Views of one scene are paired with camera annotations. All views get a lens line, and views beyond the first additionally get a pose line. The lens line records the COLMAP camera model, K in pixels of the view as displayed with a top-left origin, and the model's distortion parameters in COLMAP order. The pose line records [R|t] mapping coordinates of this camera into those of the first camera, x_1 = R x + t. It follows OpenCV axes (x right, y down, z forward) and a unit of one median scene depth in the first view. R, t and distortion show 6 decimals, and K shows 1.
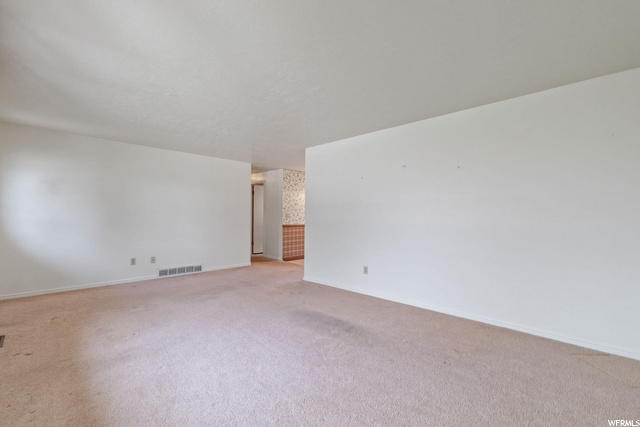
lens RADIAL K [[274.2, 0, 320.4], [0, 274.2, 214.8], [0, 0, 1]] dist [-0.006367, -0.000541]
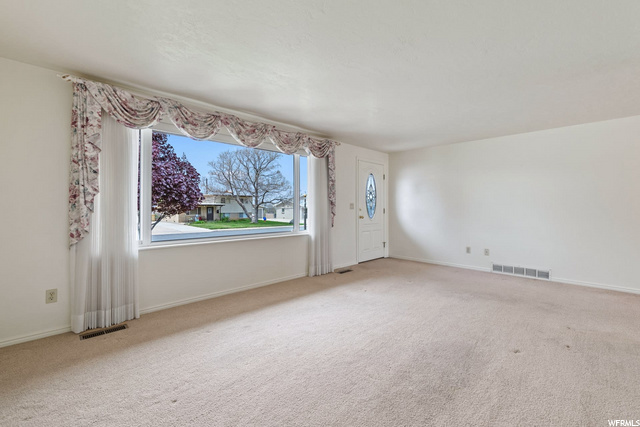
lens RADIAL K [[274.2, 0, 319.5], [0, 274.2, 209.0], [0, 0, 1]] dist [-0.006367, -0.000541]
pose [[-0.025731, -0.000575, -0.999669, 0.391516], [0.002935, 0.999995, -0.000651, 0.007588], [0.999665, -0.002951, -0.025729, 0.420274]]
